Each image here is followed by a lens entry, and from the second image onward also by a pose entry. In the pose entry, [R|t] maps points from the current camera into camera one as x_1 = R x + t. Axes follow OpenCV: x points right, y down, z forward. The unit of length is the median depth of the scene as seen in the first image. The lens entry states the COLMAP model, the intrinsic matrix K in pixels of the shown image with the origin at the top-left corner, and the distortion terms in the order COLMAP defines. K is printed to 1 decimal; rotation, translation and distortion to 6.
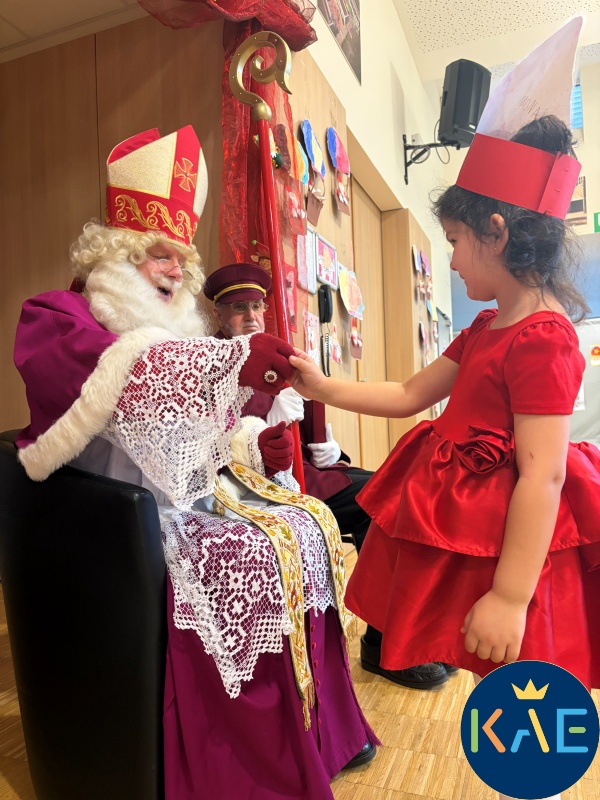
lens RADIAL K [[615.7, 0, 300.0], [0, 615.7, 400.0], [0, 0, 1]] dist [0.005551, 0.005162]
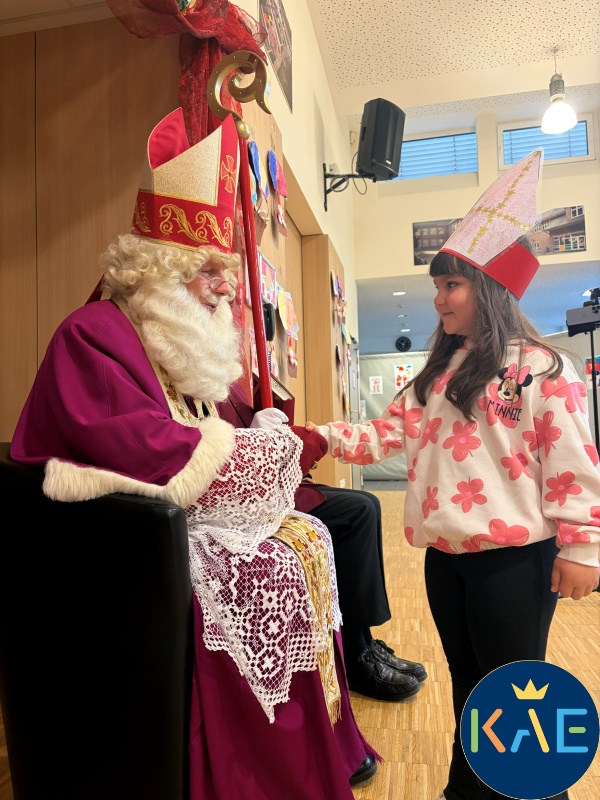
lens RADIAL K [[612.9, 0, 300.0], [0, 612.9, 400.0], [0, 0, 1]] dist [0.038138, -0.053005]
pose [[0.982465, 0.019413, 0.185436, -0.241334], [-0.013586, 0.999375, -0.032647, 0.005294], [-0.185954, 0.029555, 0.982114, 0.015942]]
